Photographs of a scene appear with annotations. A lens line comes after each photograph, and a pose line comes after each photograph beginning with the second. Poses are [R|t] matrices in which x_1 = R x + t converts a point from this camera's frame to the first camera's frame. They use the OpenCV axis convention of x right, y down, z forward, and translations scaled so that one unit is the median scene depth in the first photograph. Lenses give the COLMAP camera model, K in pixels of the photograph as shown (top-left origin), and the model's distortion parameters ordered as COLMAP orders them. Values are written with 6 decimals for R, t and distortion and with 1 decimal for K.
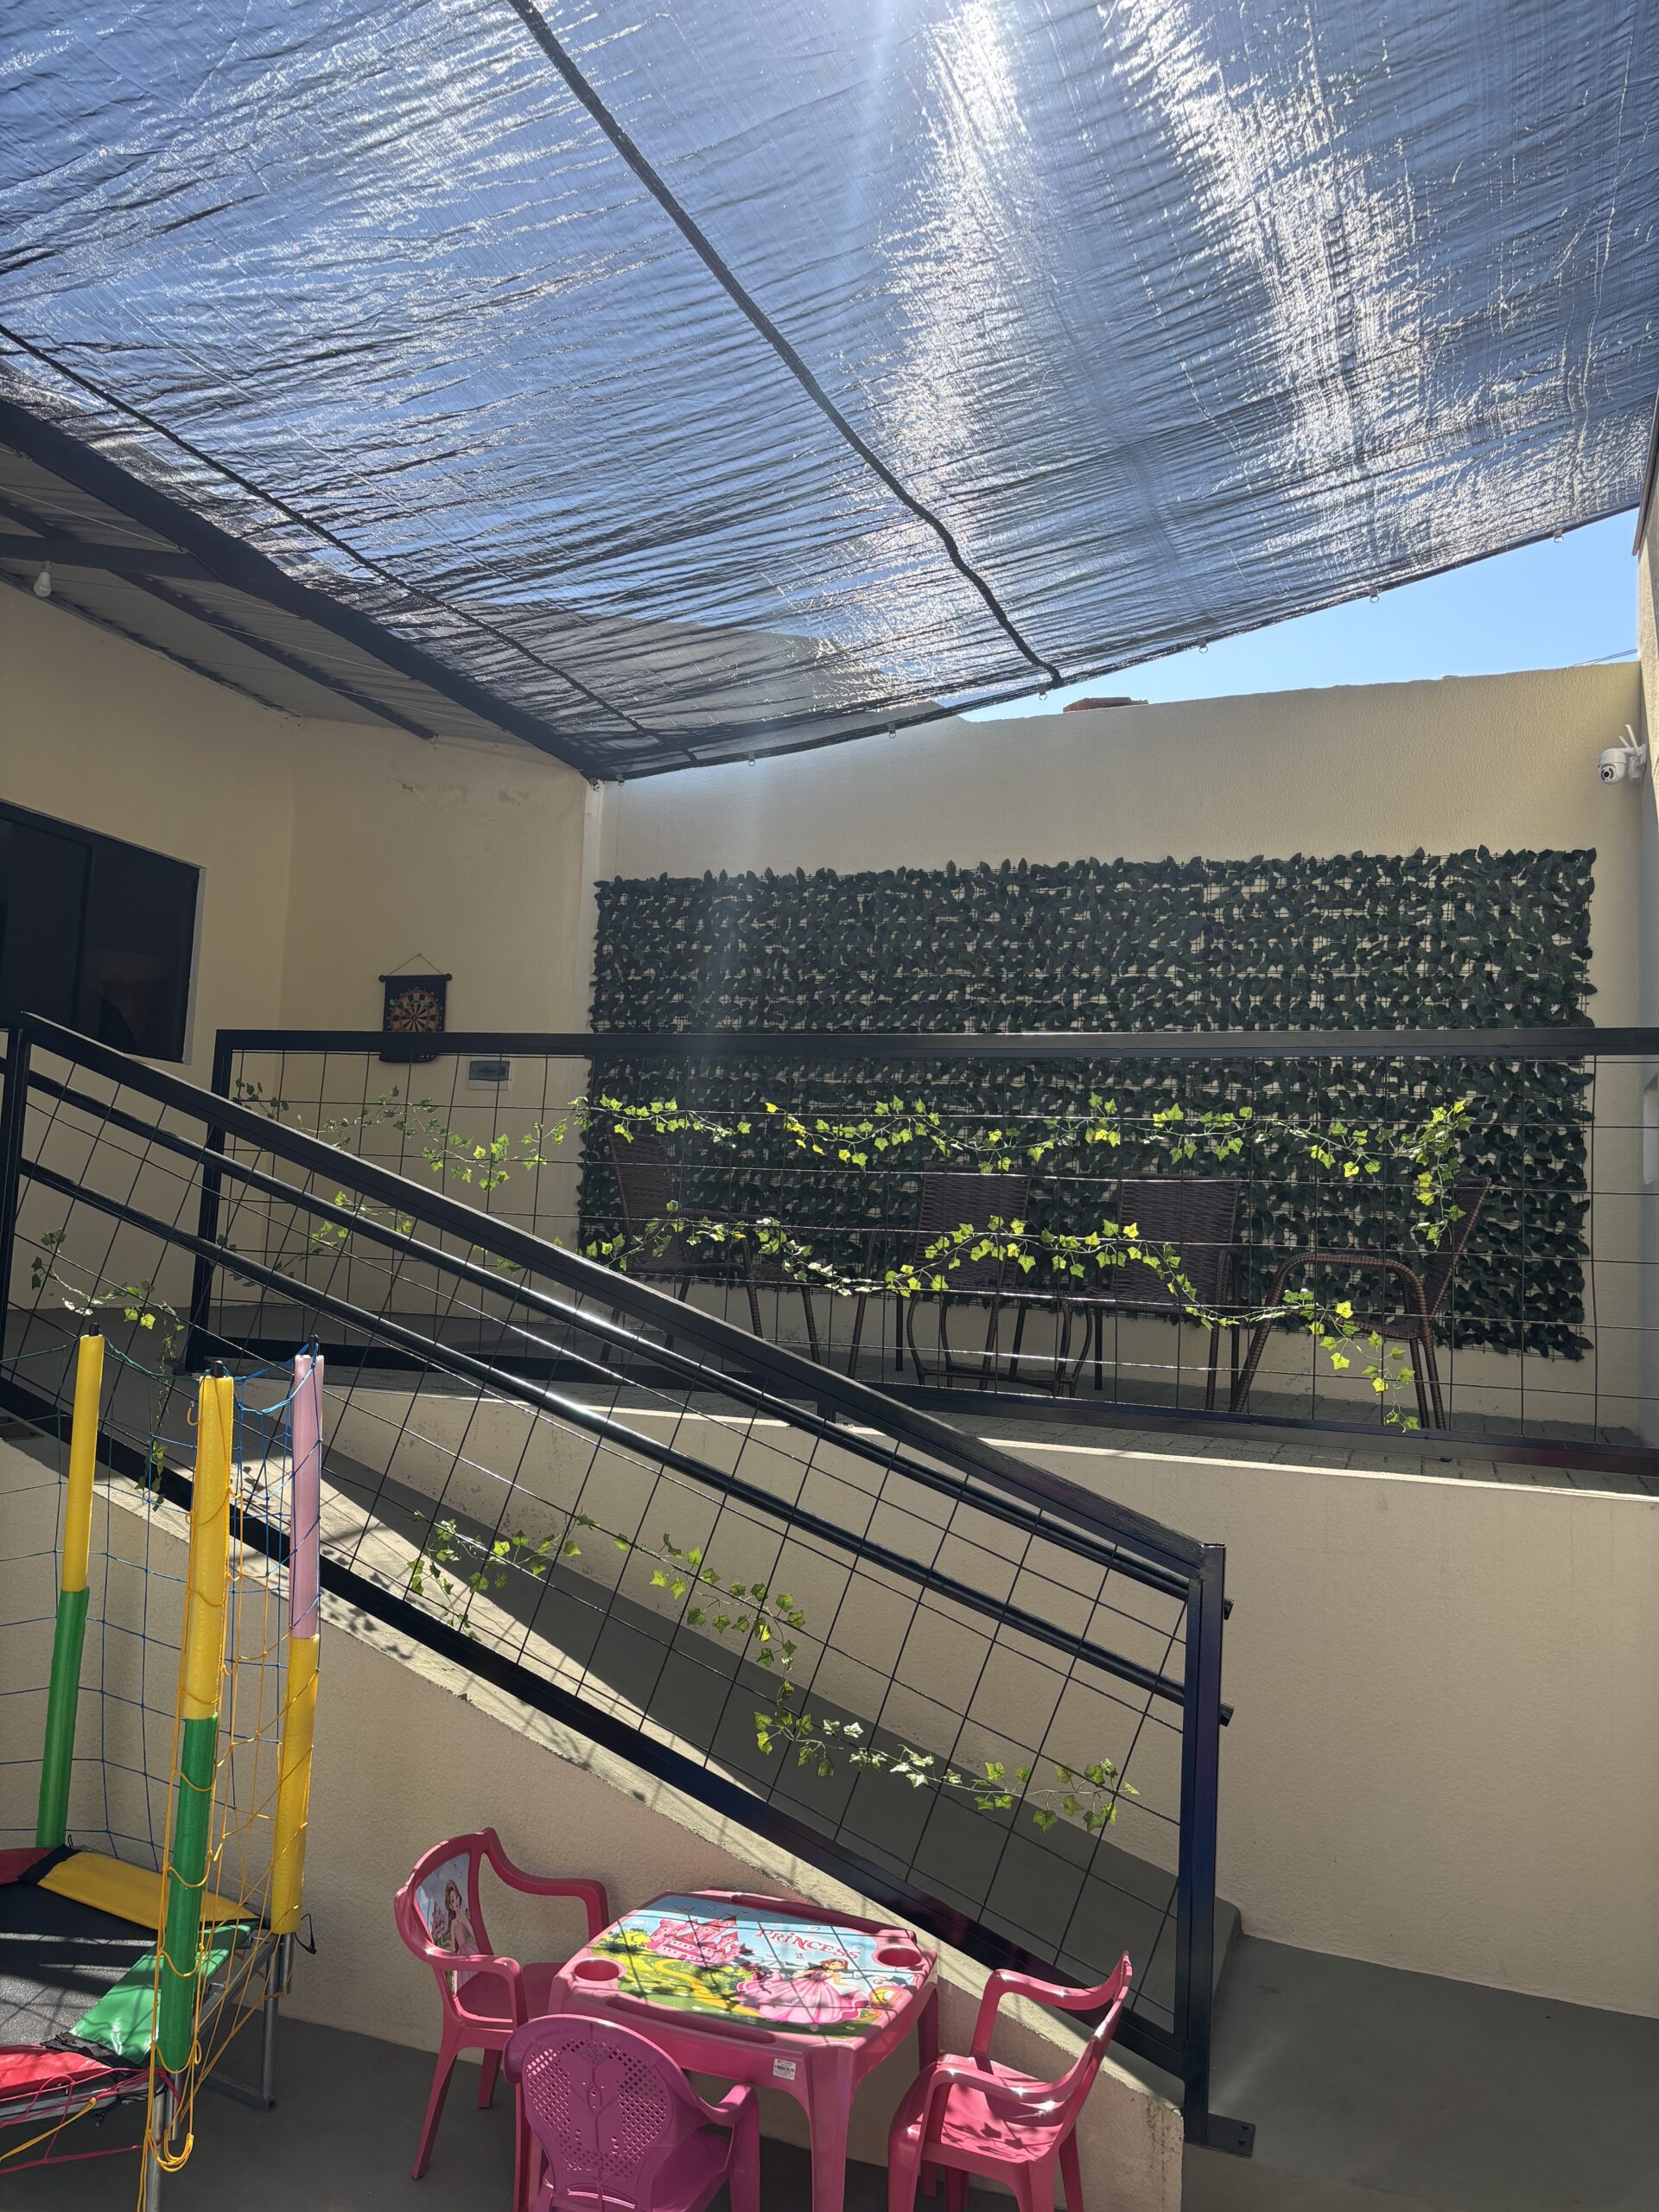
lens RADIAL K [[1676.8, 0, 834.9], [0, 1676.8, 1088.3], [0, 0, 1]] dist [0.062944, -0.083438]
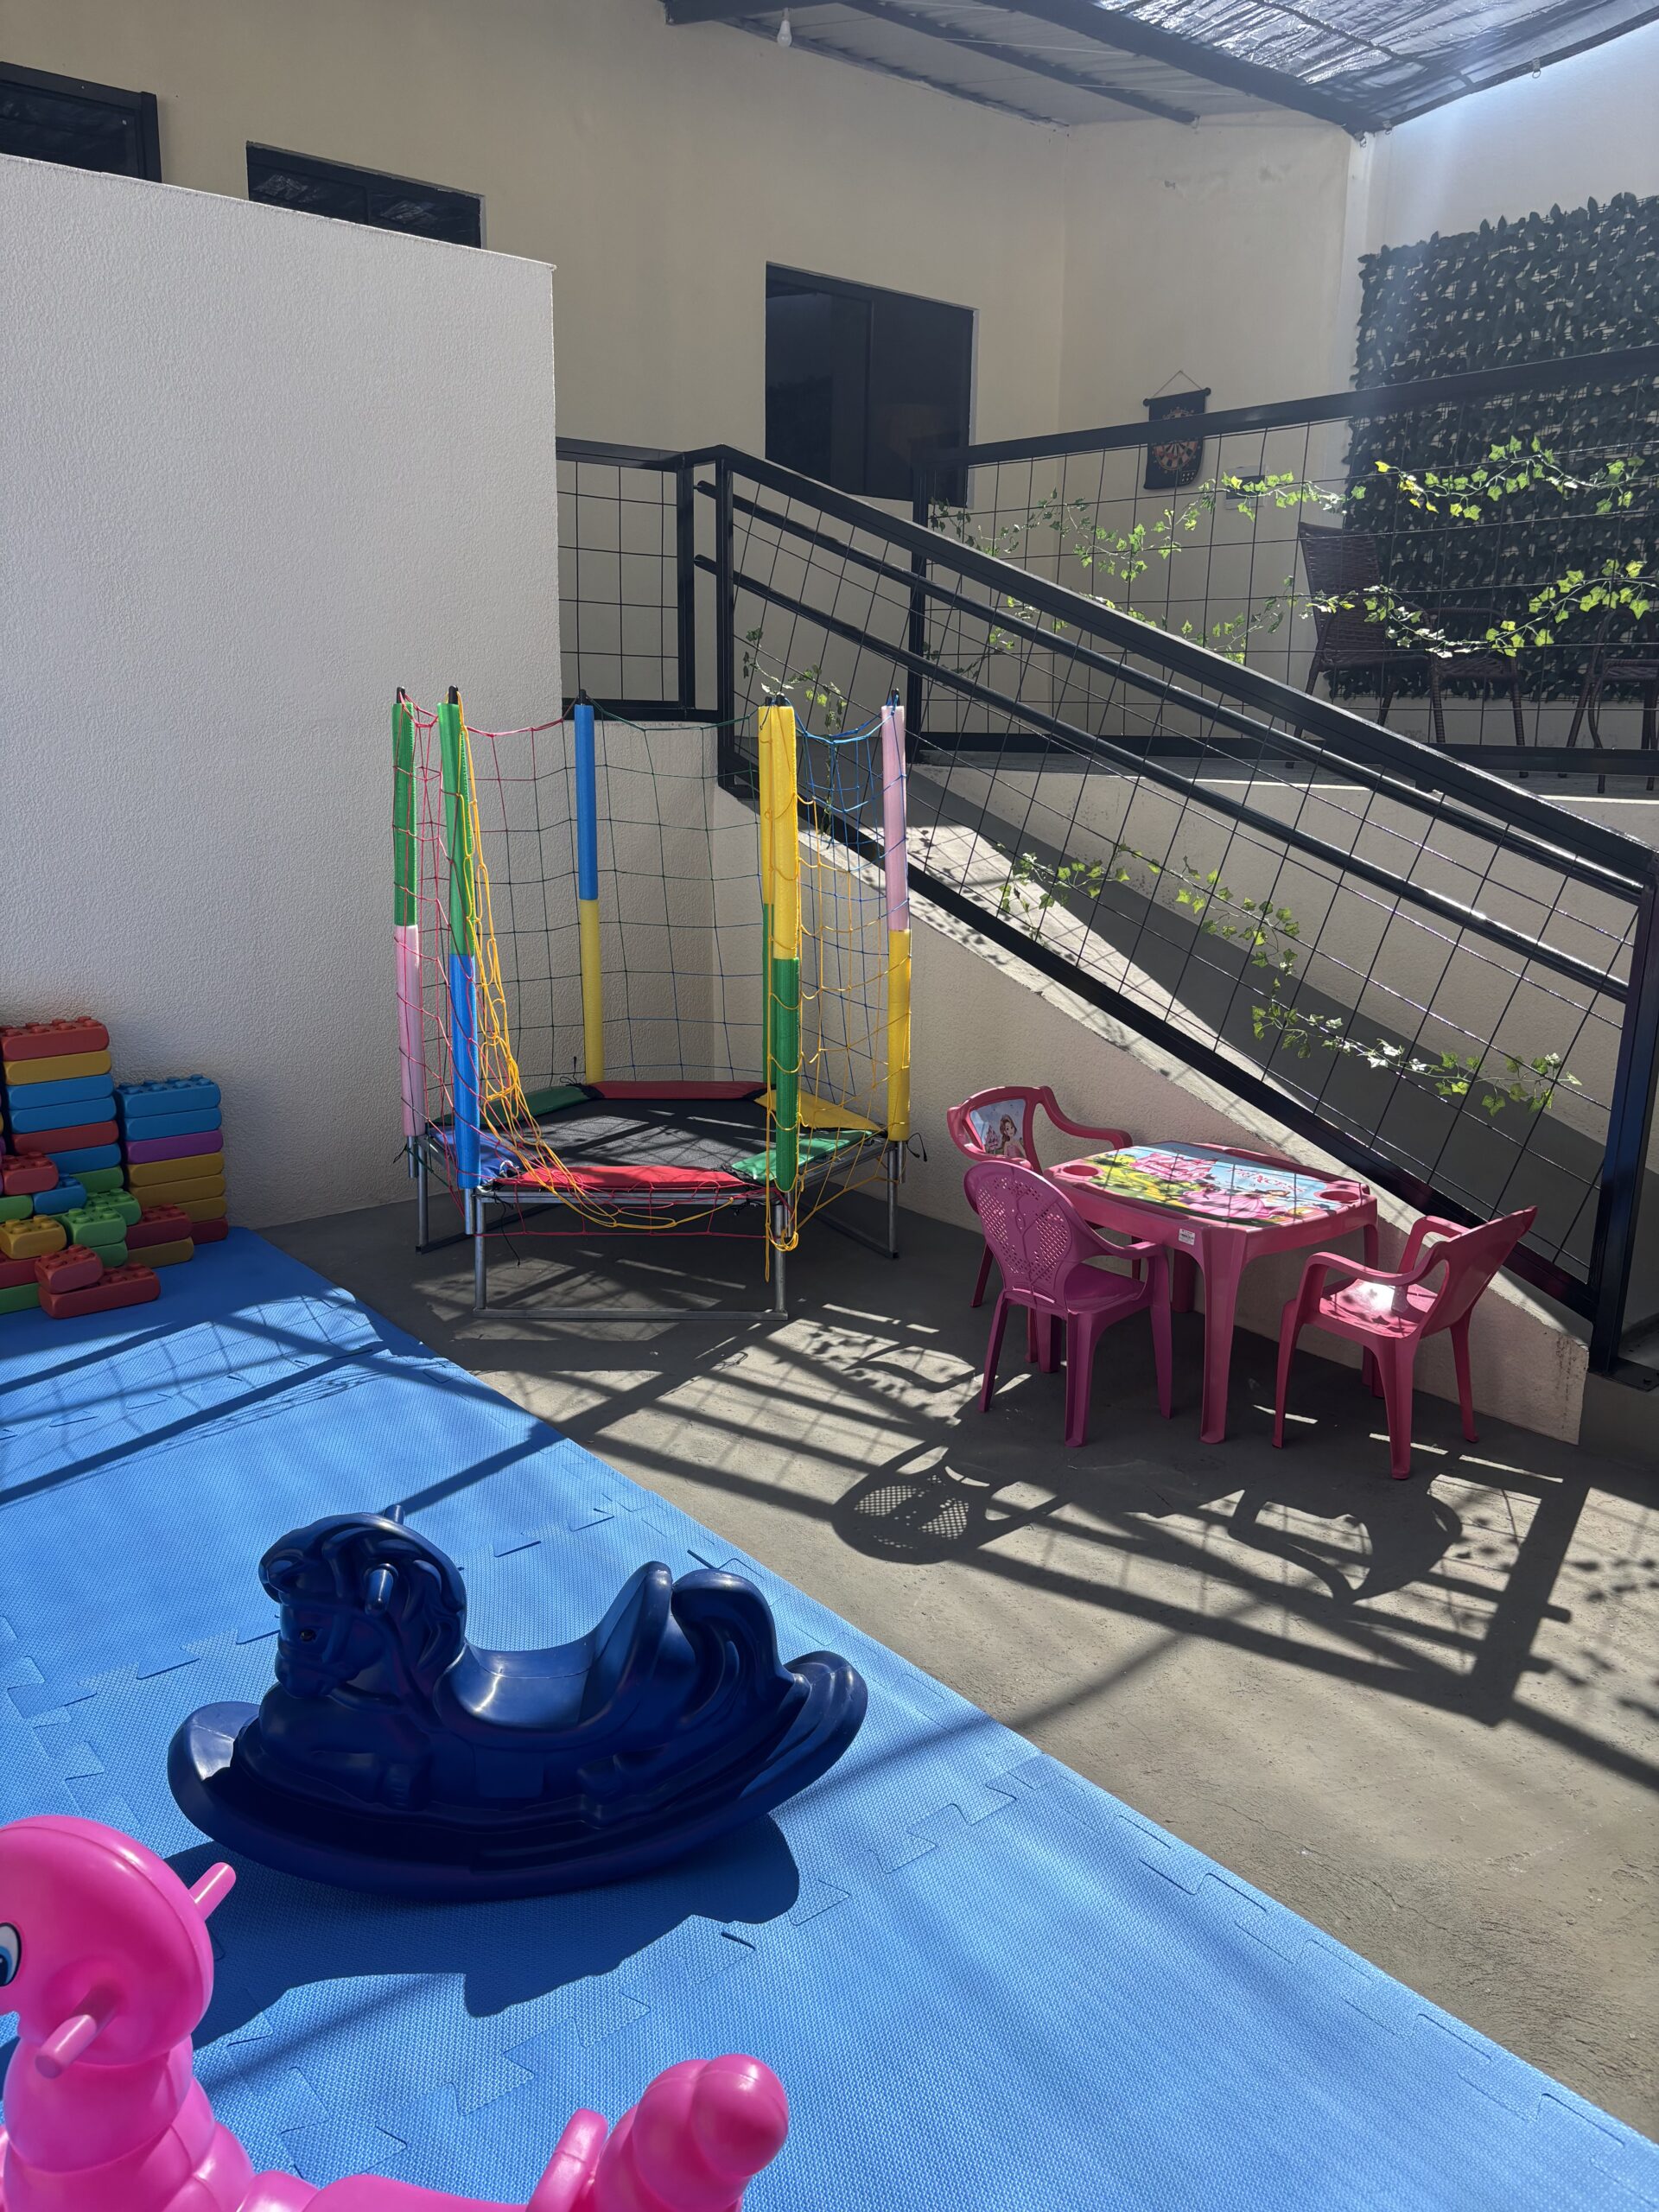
lens RADIAL K [[1661.2, 0, 829.5], [0, 1661.2, 1106.0], [0, 0, 1]] dist [0.073619, -0.083649]
pose [[0.864941, 0.080054, -0.495448, 0.210287], [0.079166, 0.953074, 0.292202, 0.057493], [0.495590, -0.291960, 0.818016, -0.078642]]
